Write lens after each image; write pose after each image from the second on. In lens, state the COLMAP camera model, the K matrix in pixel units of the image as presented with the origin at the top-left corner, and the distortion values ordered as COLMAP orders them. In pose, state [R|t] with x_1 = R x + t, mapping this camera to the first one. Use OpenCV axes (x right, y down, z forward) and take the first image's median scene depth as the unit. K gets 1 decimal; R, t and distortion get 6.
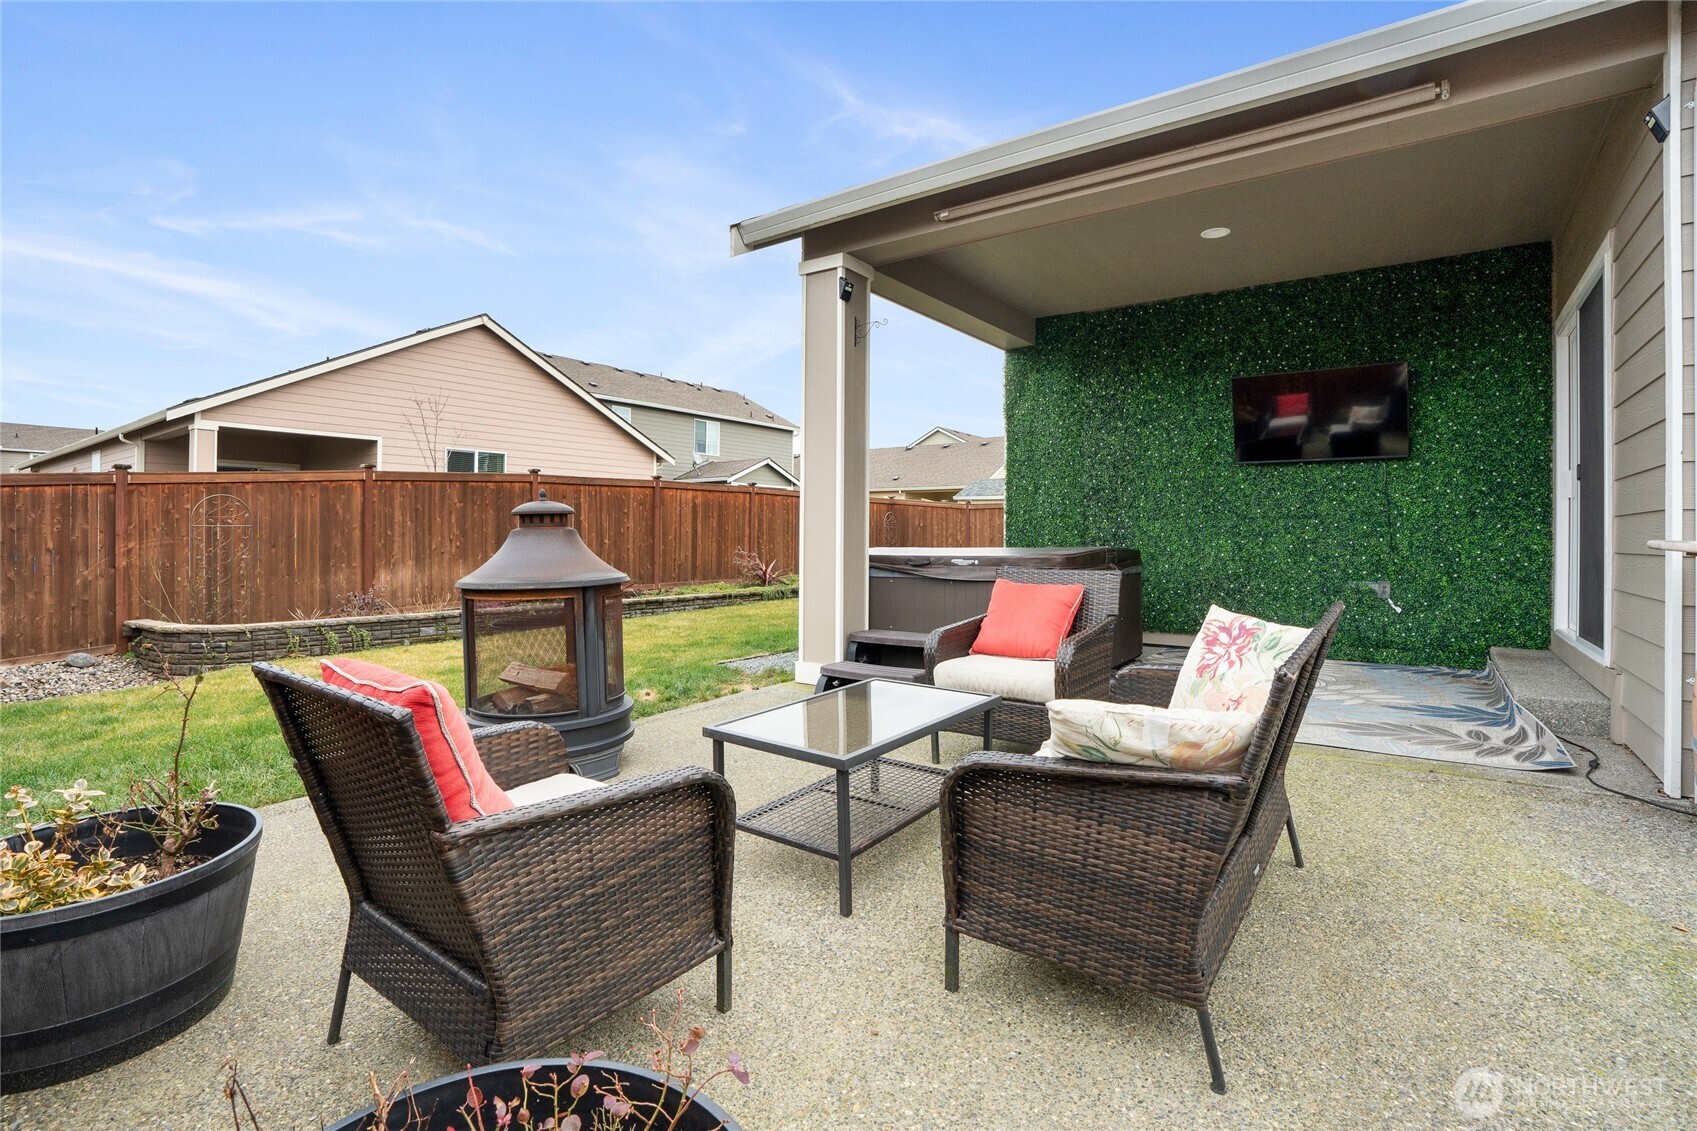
lens RADIAL K [[793.3, 0, 859.2], [0, 793.3, 549.7], [0, 0, 1]] dist [-0.058574, 0.009752]
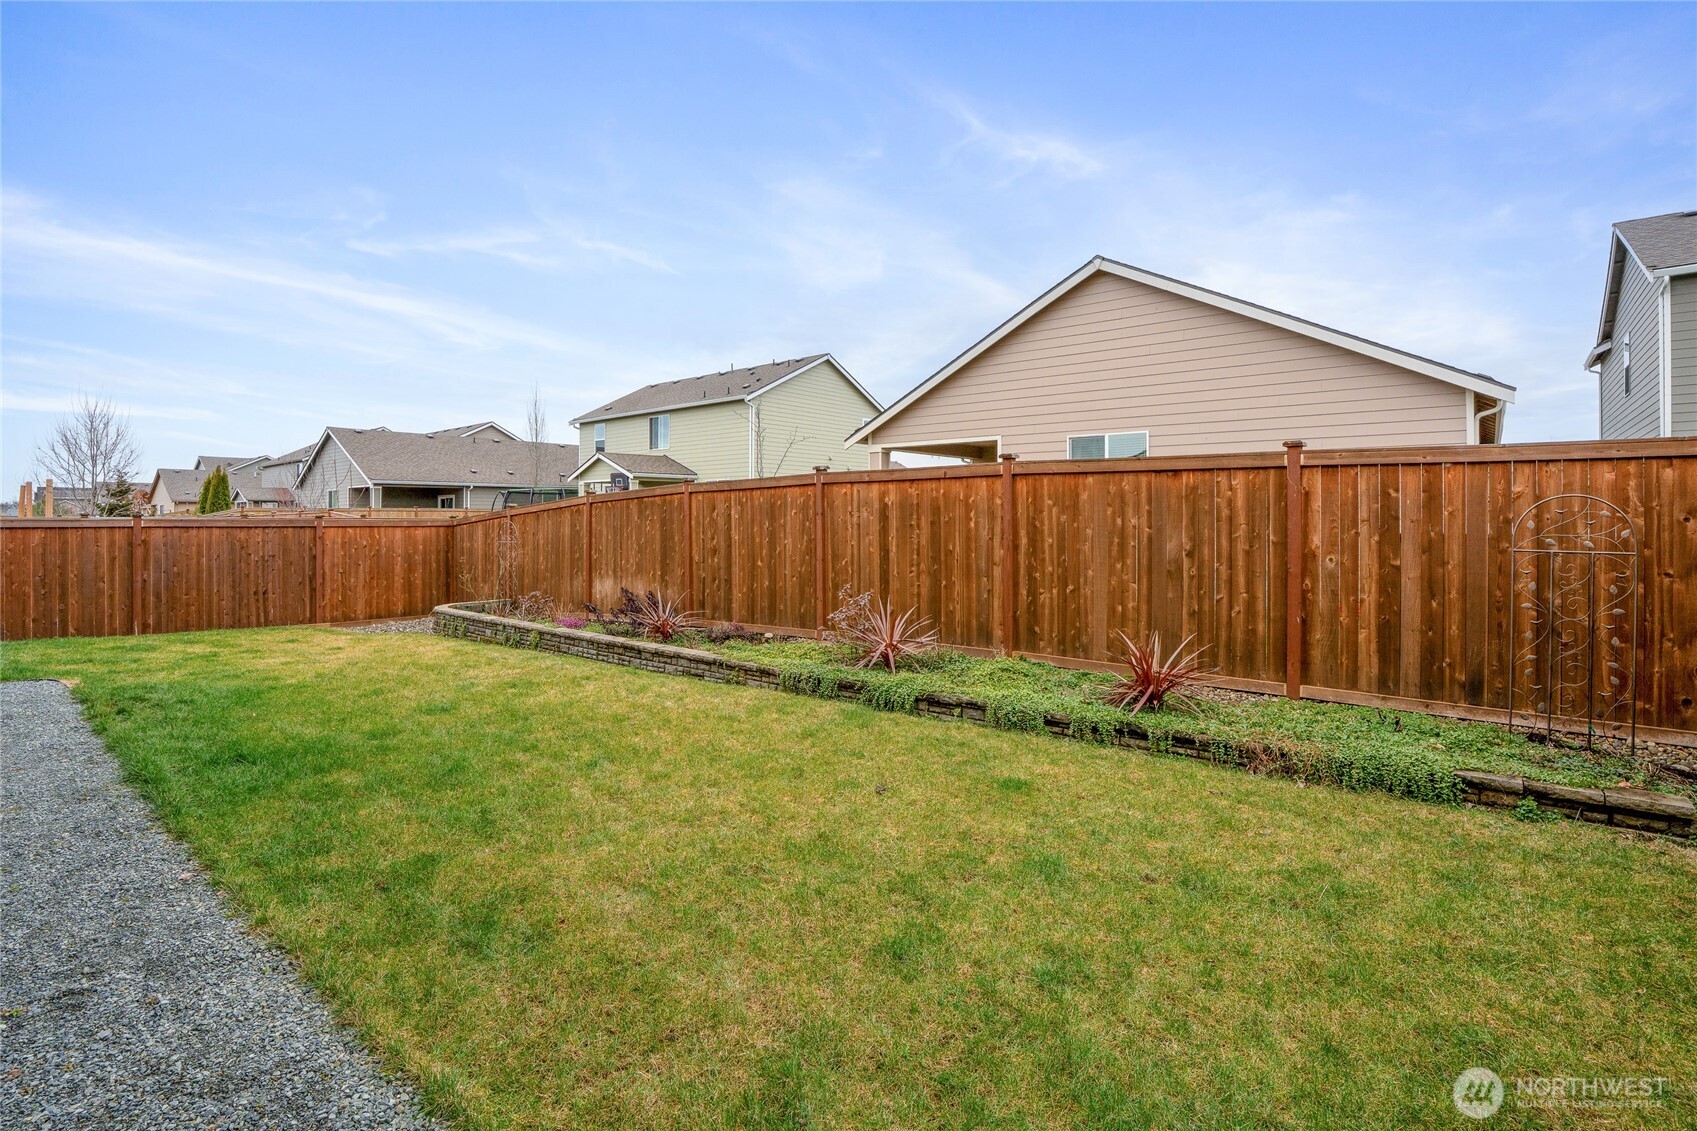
lens RADIAL K [[793.3, 0, 844.8], [0, 793.3, 525.2], [0, 0, 1]] dist [-0.058574, 0.009752]
pose [[-0.055283, 0.000959, -0.998470, 0.379673], [-0.013820, 0.999903, 0.001725, -0.043629], [0.998375, 0.013894, -0.055265, 0.996826]]
